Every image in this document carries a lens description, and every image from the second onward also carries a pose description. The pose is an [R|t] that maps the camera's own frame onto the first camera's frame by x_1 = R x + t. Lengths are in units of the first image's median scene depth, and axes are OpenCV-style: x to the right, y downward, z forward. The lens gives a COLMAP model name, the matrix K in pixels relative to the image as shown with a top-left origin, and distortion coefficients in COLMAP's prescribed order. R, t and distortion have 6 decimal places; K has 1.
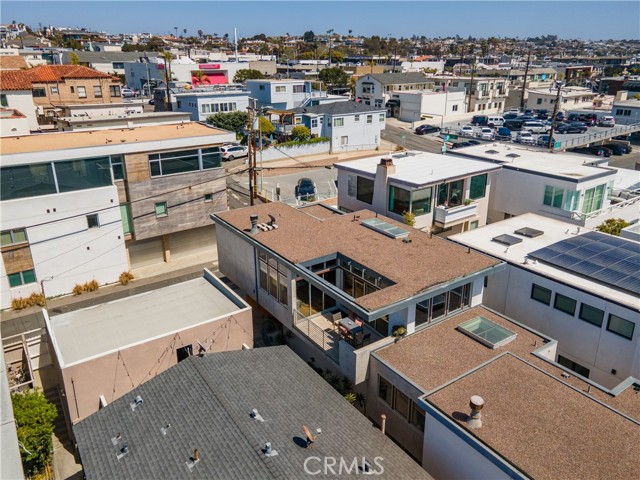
lens RADIAL K [[473.3, 0, 311.6], [0, 473.3, 237.3], [0, 0, 1]] dist [0.041132, 0.000998]
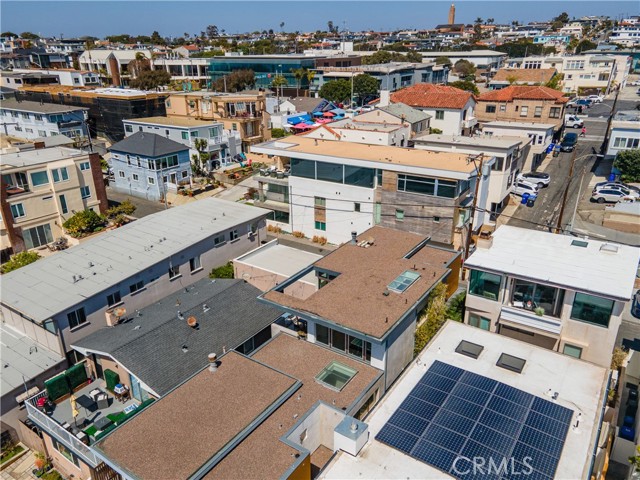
lens RADIAL K [[473.3, 0, 311.6], [0, 473.3, 237.3], [0, 0, 1]] dist [0.041132, 0.000998]
pose [[0.358982, 0.346046, -0.866824, 0.849549], [-0.324737, 0.917011, 0.231596, -0.254761], [0.875030, 0.198352, 0.441564, 0.234927]]
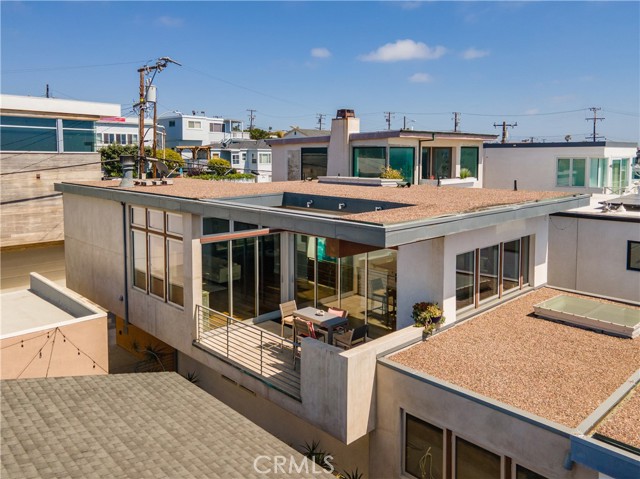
lens RADIAL K [[500.4, 0, 318.0], [0, 500.4, 199.9], [0, 0, 1]] dist [0.023627, 0.003689]
pose [[0.985541, -0.001702, 0.169428, -0.001649], [0.047975, 0.961832, -0.269402, 0.142485], [-0.162503, 0.273635, 0.948007, 0.347744]]
